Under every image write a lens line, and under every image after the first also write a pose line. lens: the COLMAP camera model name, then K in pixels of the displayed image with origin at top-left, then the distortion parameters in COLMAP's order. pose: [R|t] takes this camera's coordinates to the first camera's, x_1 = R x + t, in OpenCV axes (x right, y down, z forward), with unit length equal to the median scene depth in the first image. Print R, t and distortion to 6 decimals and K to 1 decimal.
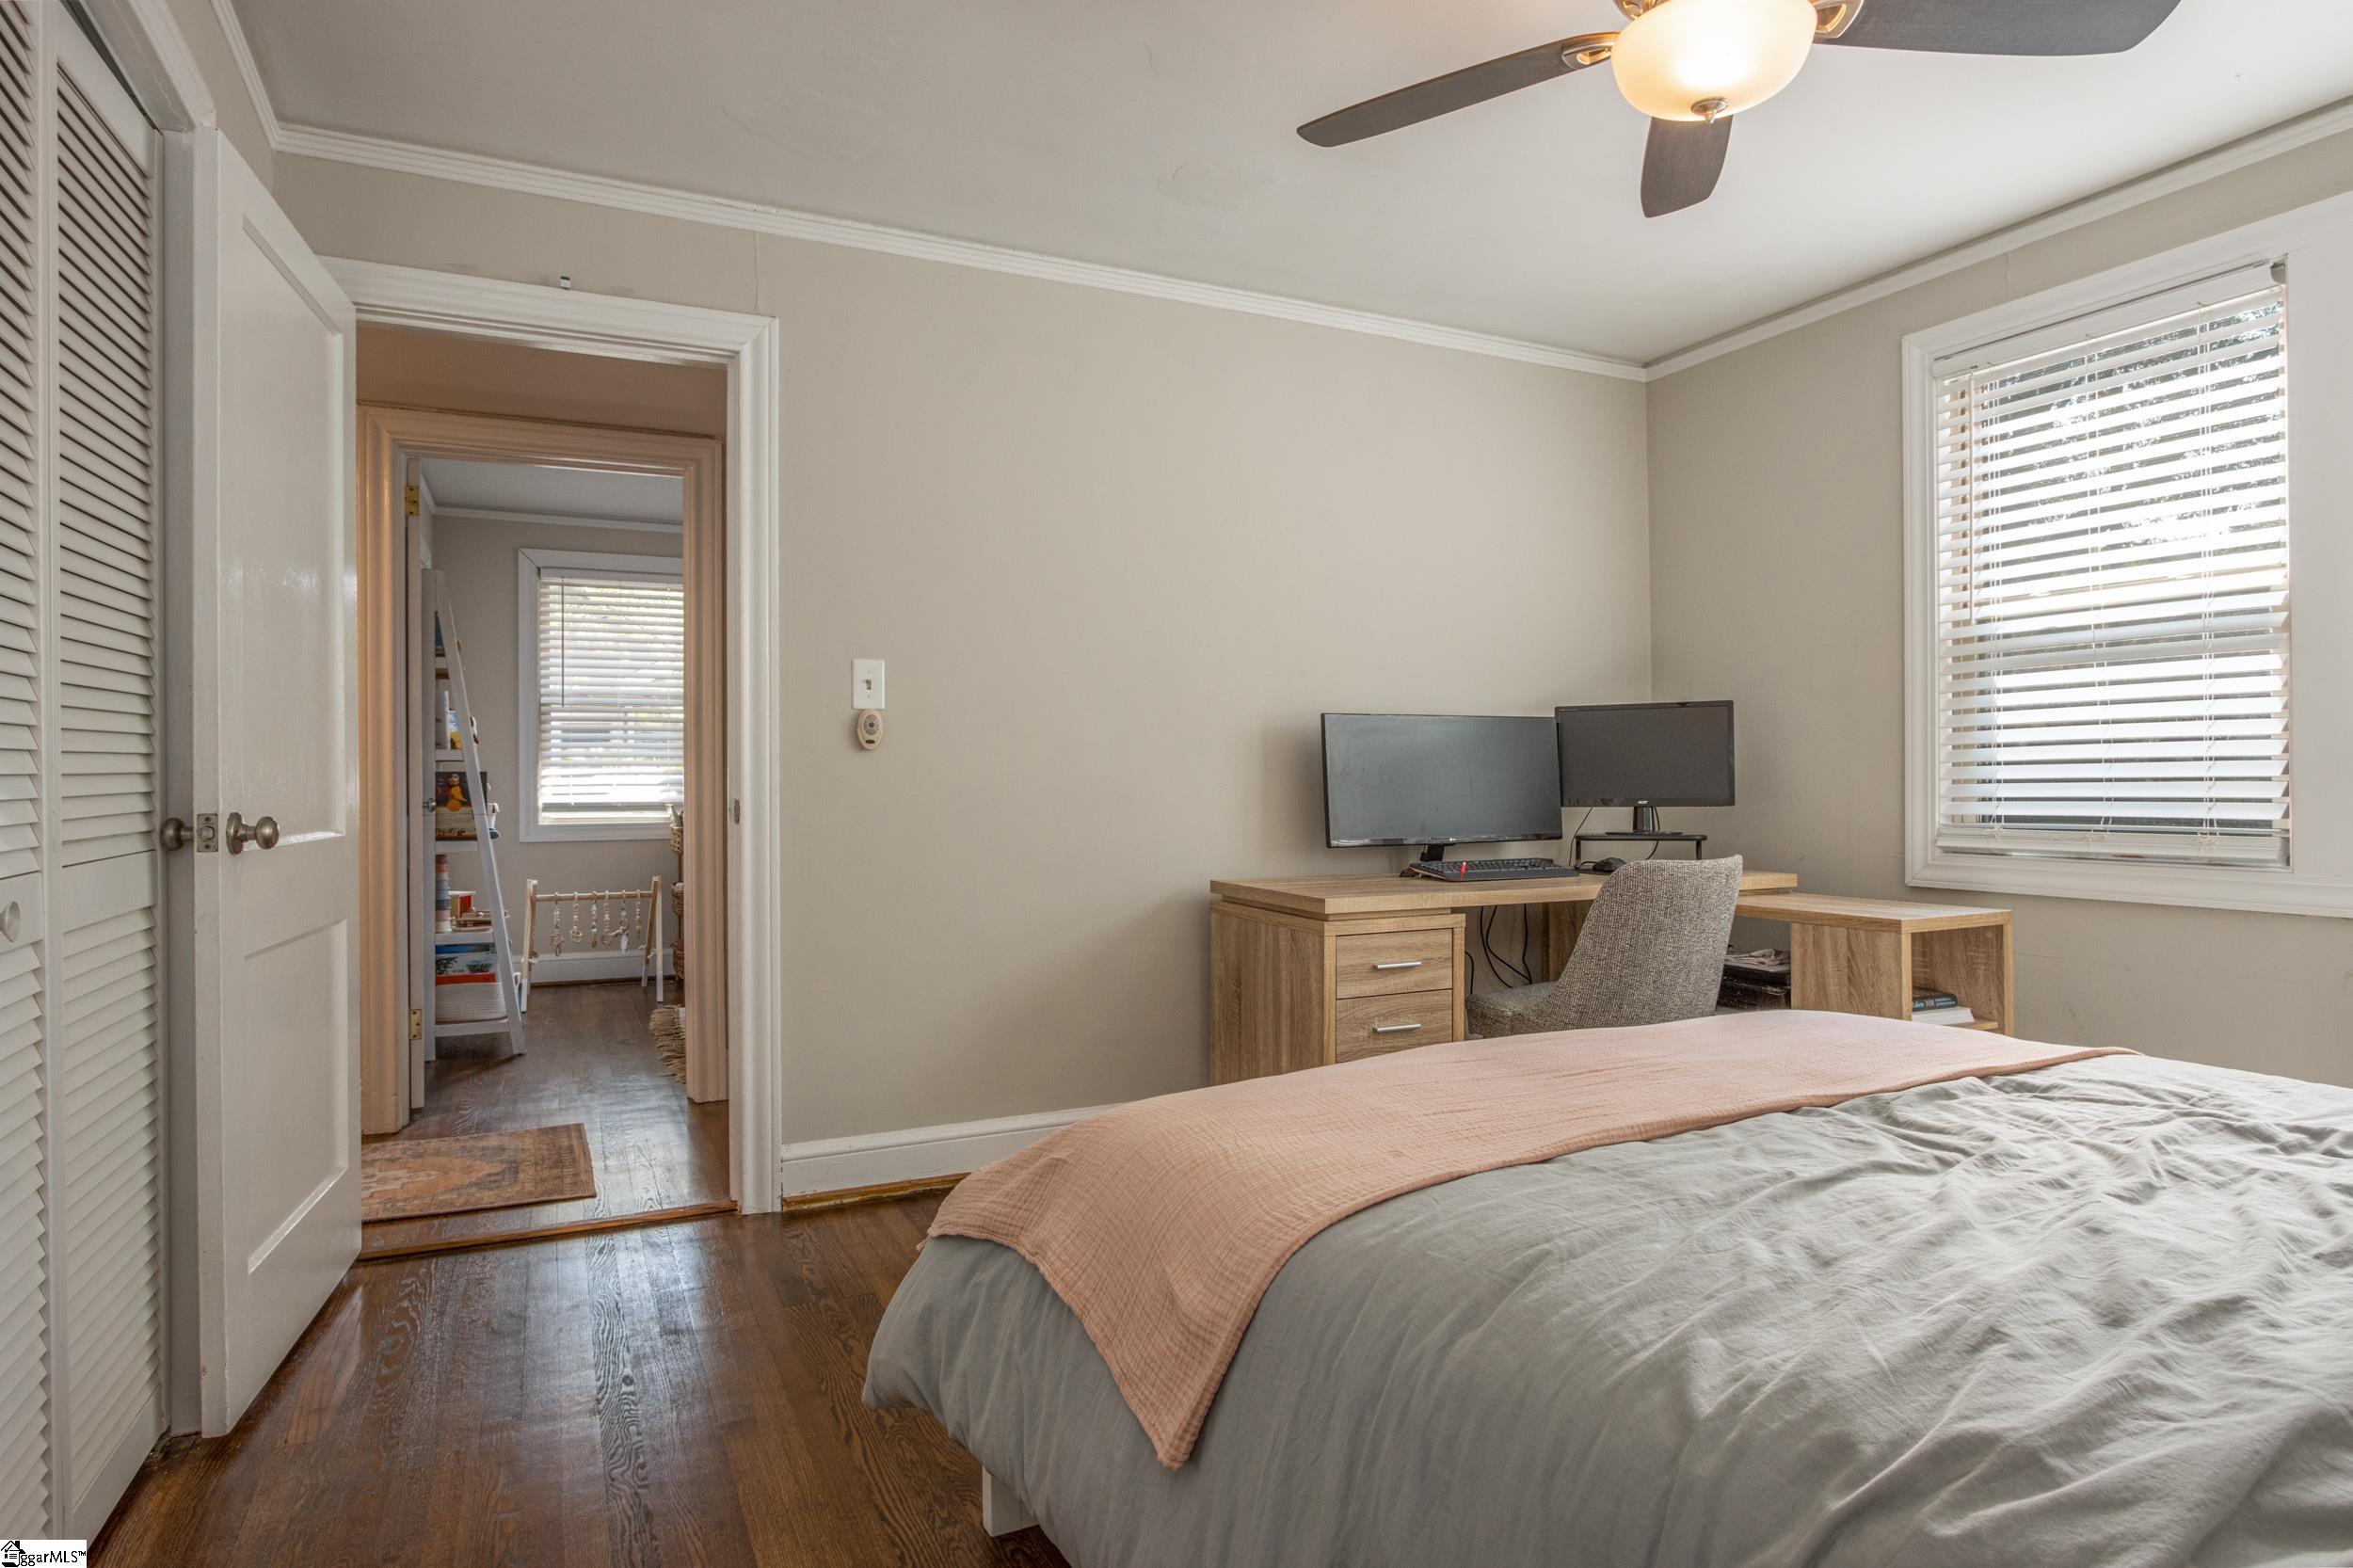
lens RADIAL K [[1279.9, 0, 1114.1], [0, 1279.9, 768.7], [0, 0, 1]] dist [-0.012274, 0.003423]
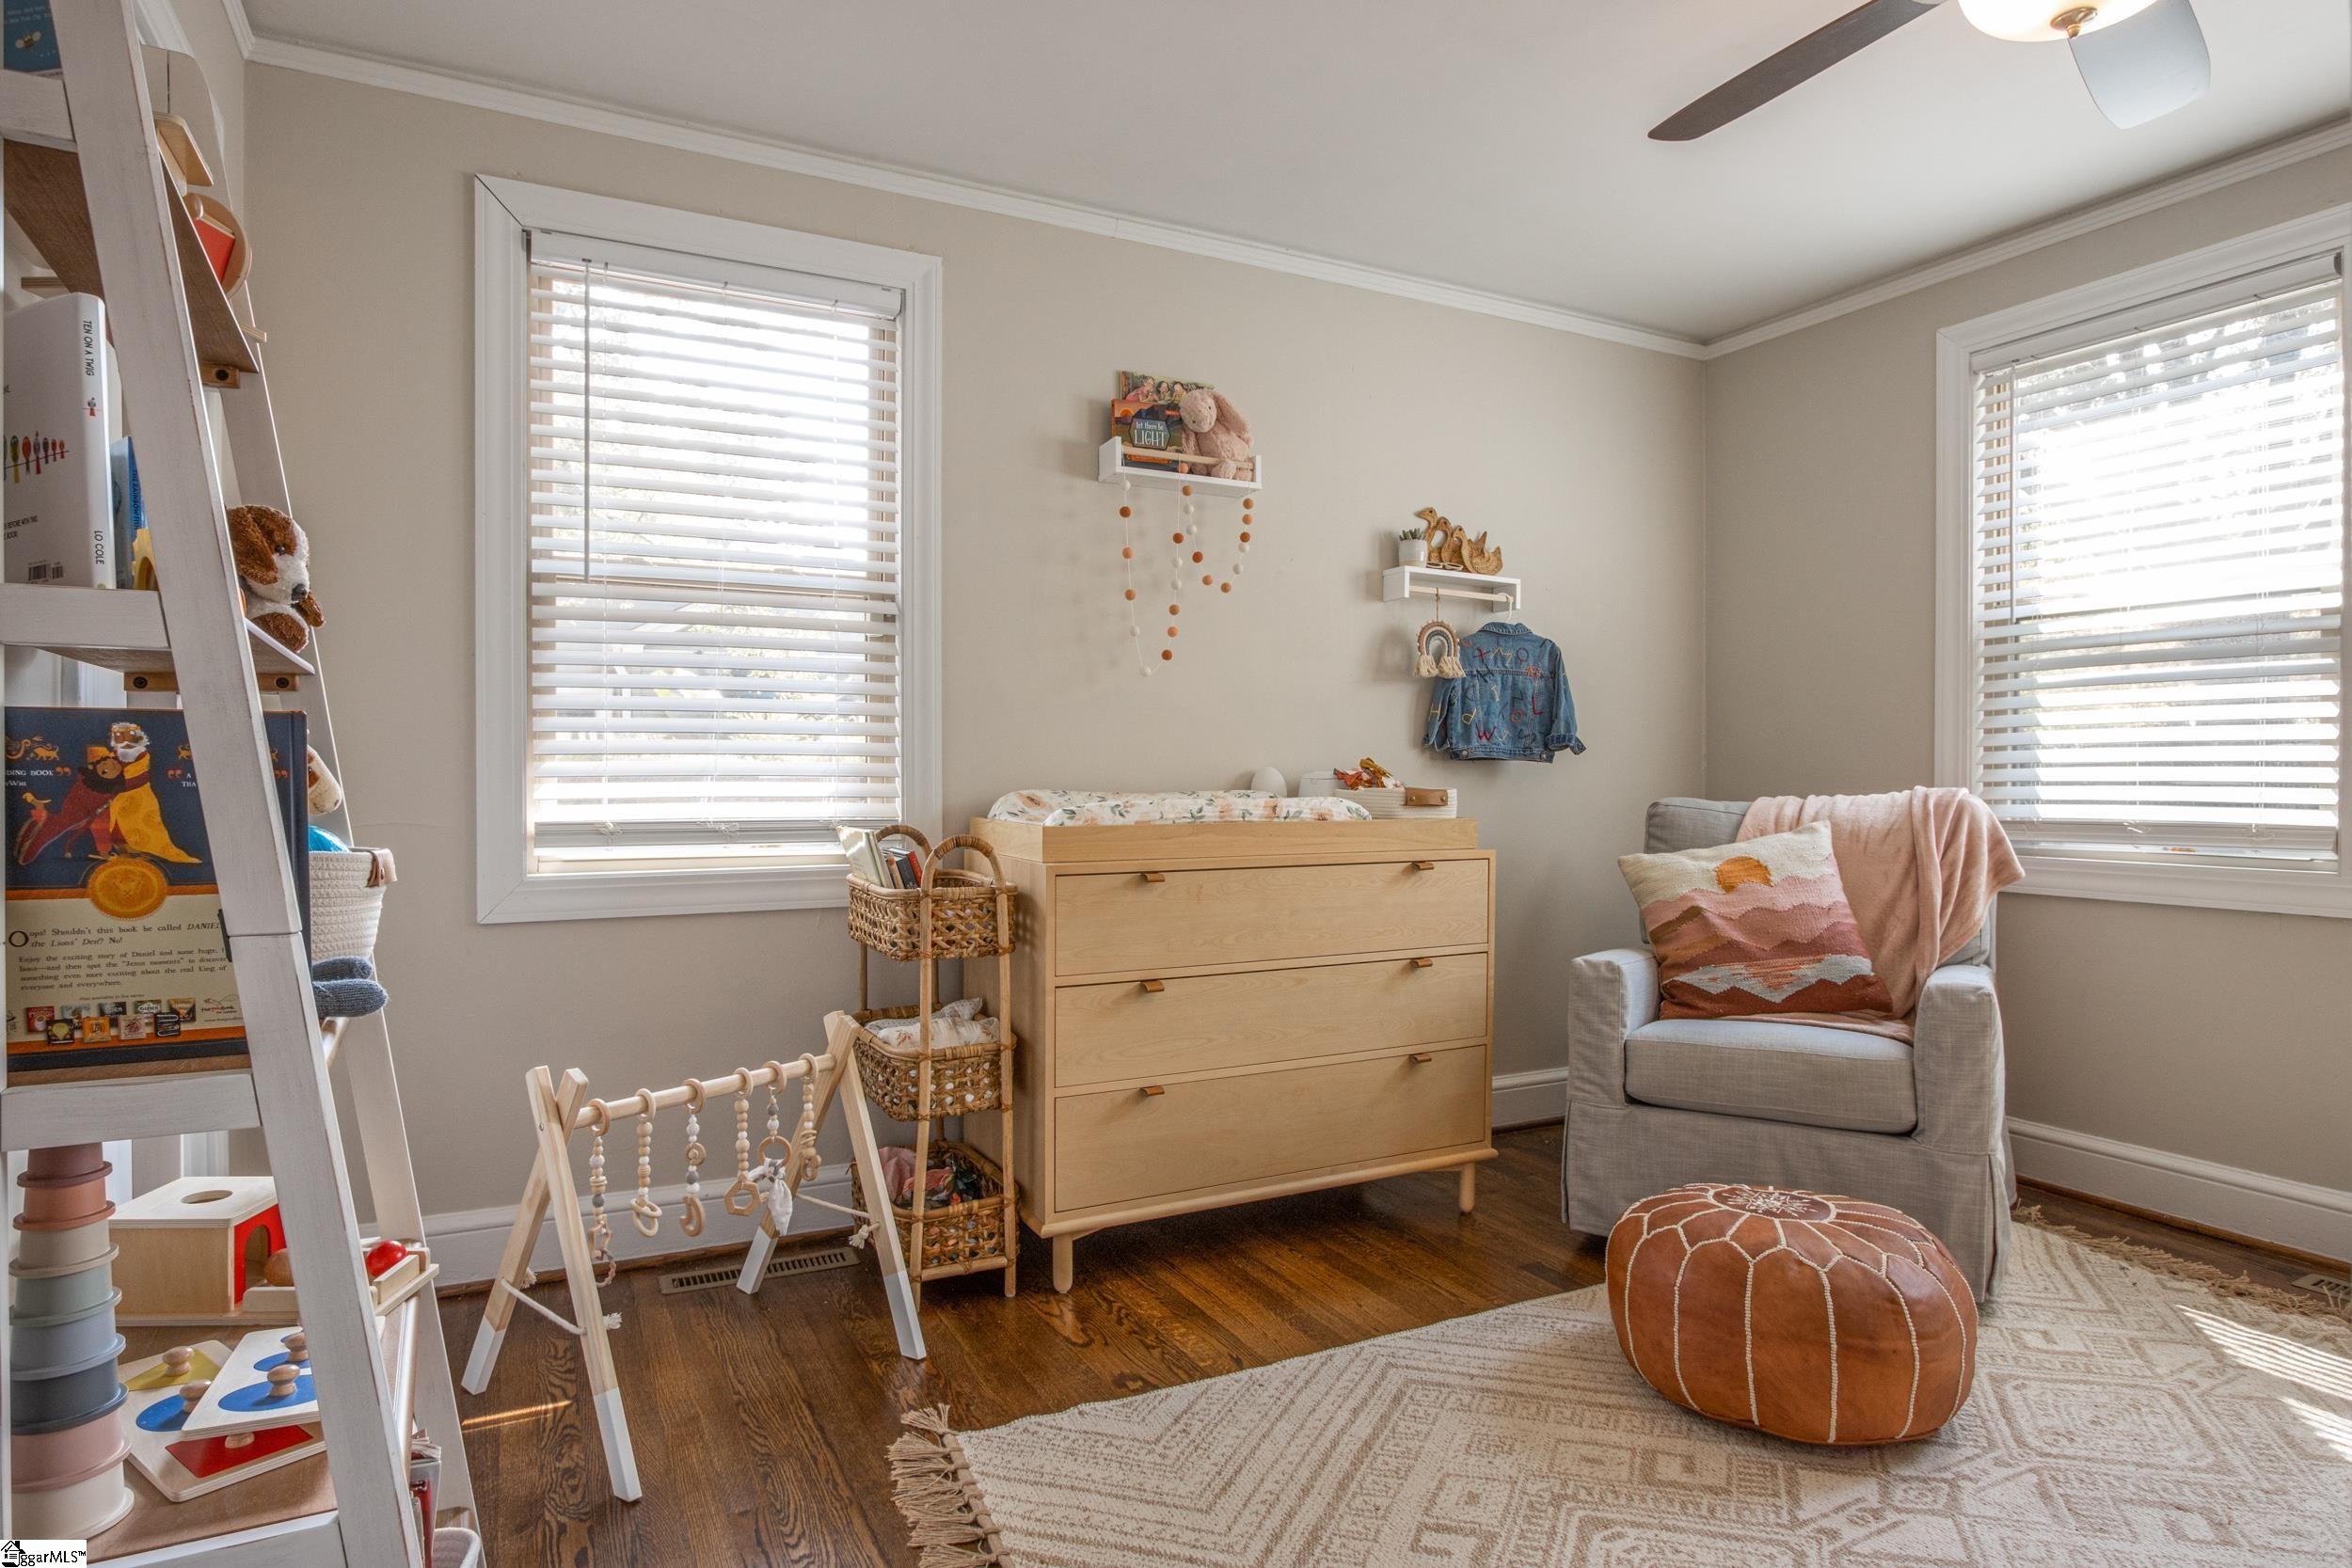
lens RADIAL K [[1279.3, 0, 1164.7], [0, 1279.3, 789.3], [0, 0, 1]] dist [-0.012274, 0.003423]
pose [[0.998393, 0.008206, 0.056080, -0.266874], [-0.009302, 0.999770, 0.019311, 0.006456], [-0.055909, -0.019801, 0.998240, 0.575048]]
